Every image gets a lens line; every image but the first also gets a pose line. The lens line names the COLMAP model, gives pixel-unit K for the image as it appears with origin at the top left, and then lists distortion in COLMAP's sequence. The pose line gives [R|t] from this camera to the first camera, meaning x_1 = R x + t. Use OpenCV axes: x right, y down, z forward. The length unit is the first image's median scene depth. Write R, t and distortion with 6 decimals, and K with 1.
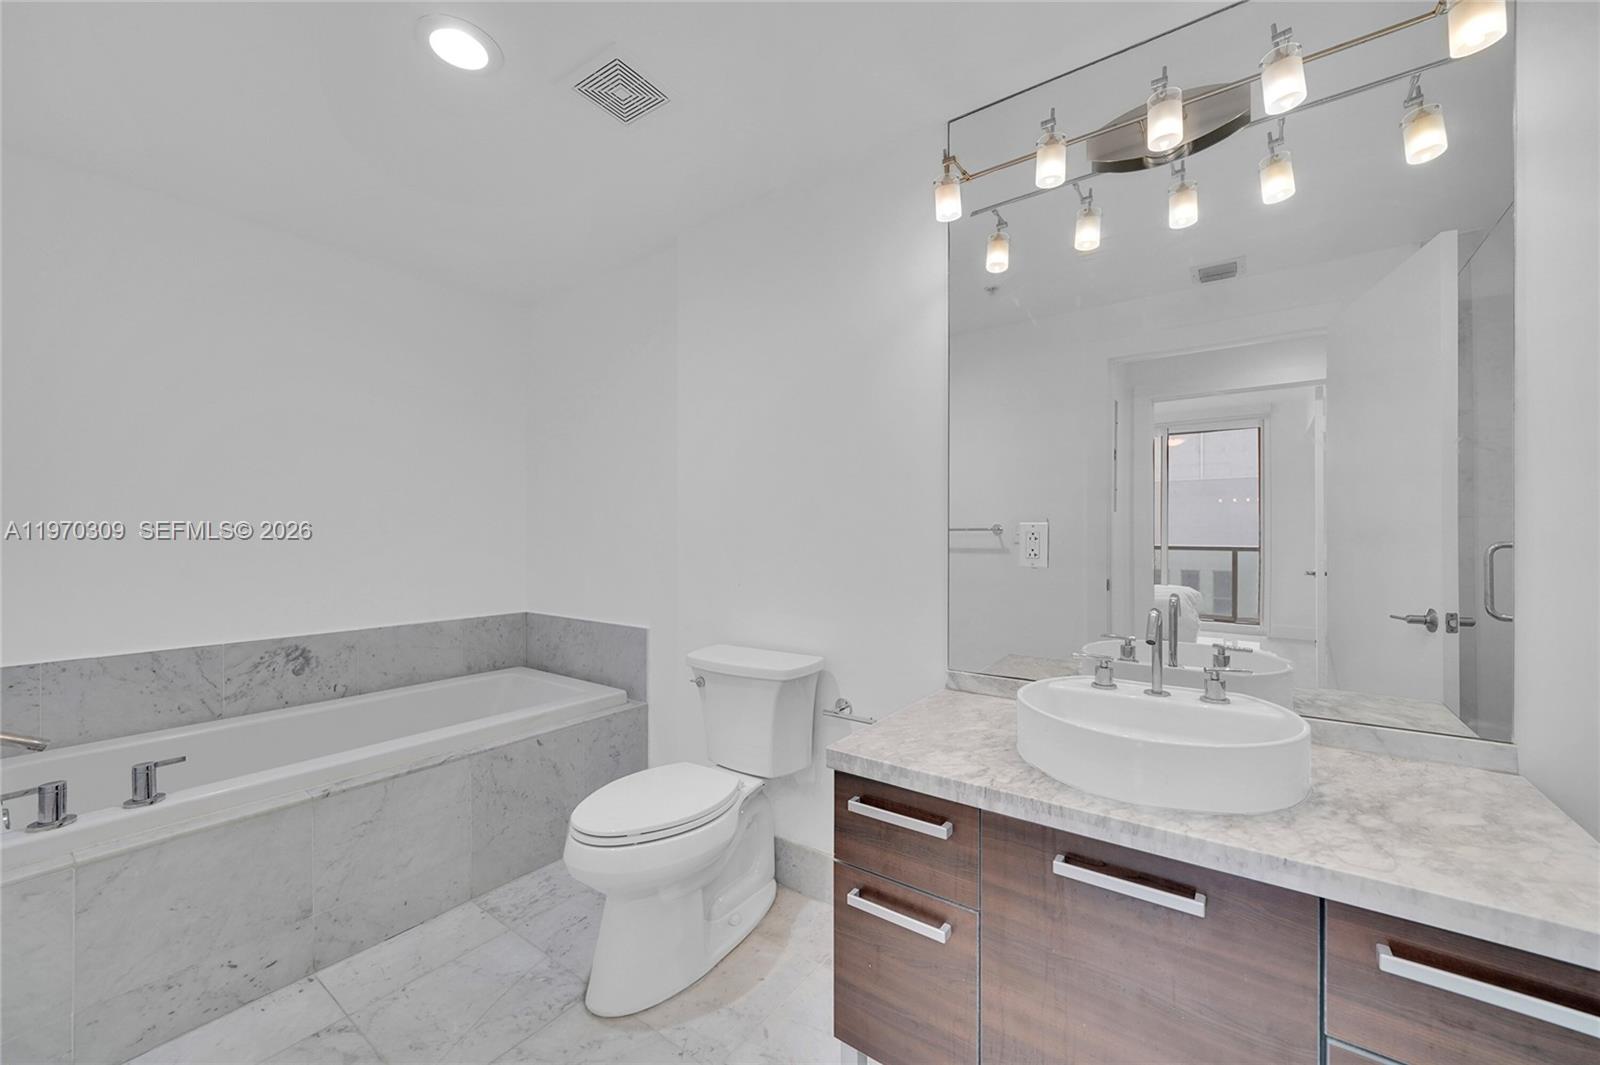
lens RADIAL K [[619.2, 0, 800.2], [0, 619.2, 536.8], [0, 0, 1]] dist [-0.000046, -0.000020]
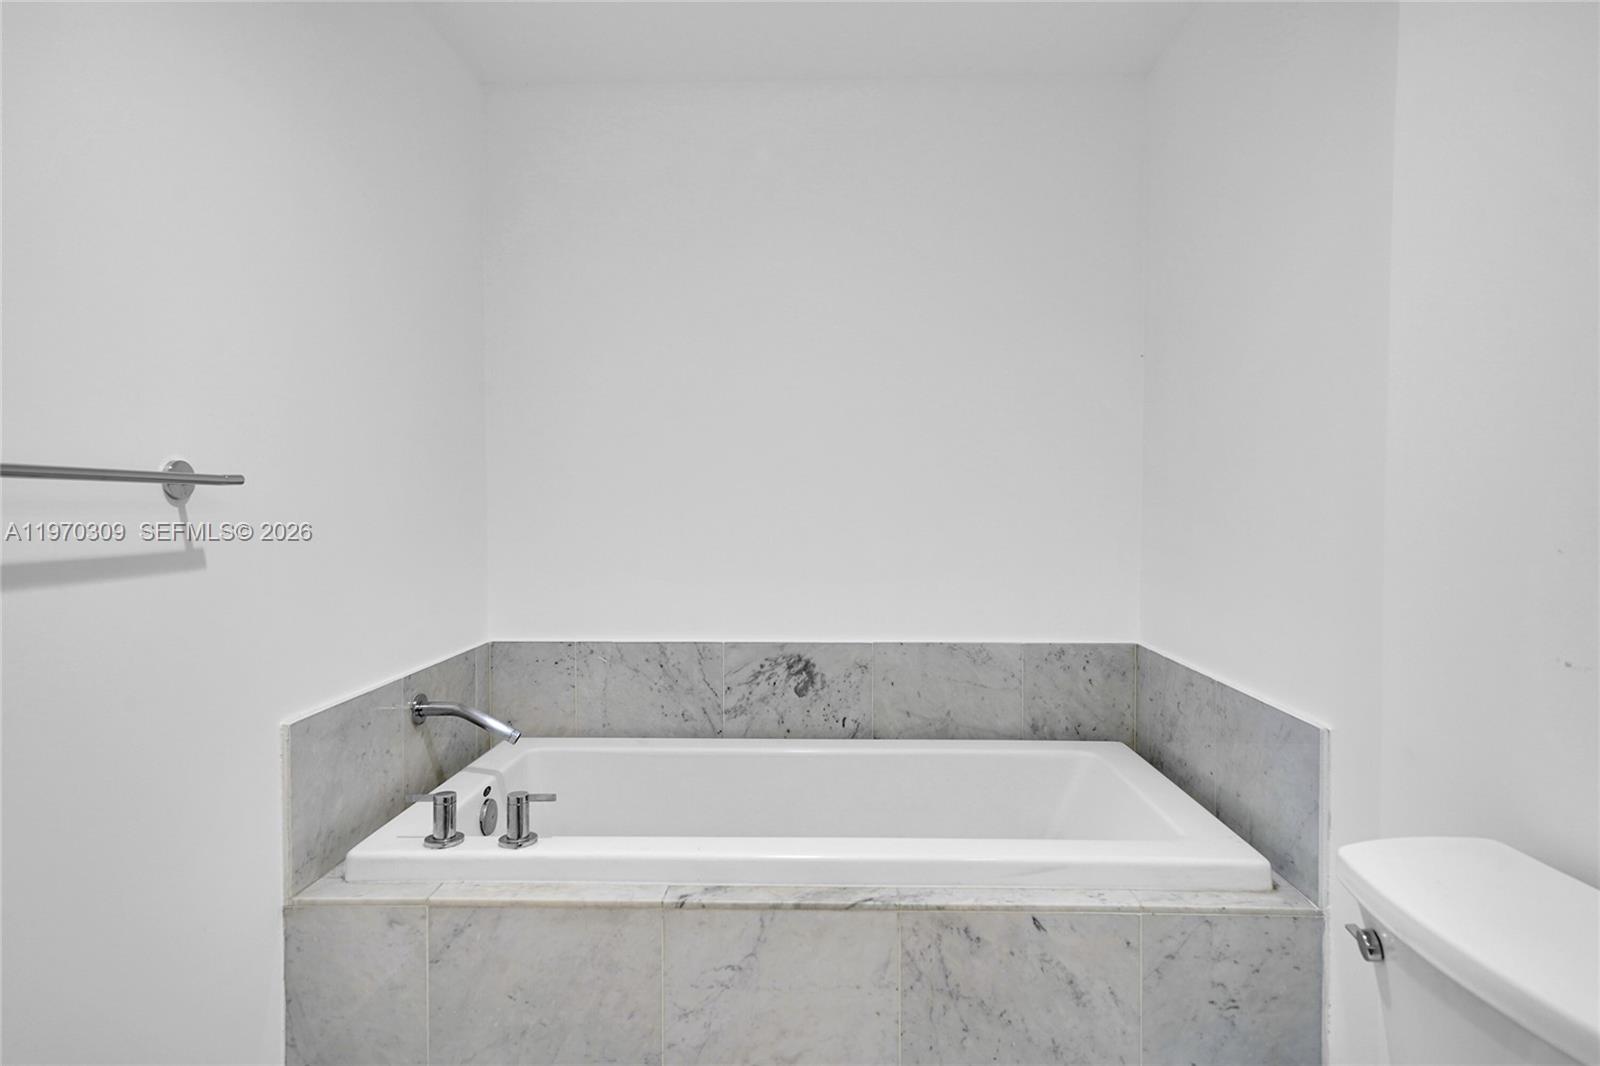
lens RADIAL K [[901.3, 0, 800.6], [0, 901.3, 530.6], [0, 0, 1]] dist [0.023979, 0.000076]
pose [[0.571117, 0.025450, -0.820474, 0.056517], [-0.002470, 0.999568, 0.029286, -0.001431], [0.820865, -0.014699, 0.570933, 0.440429]]
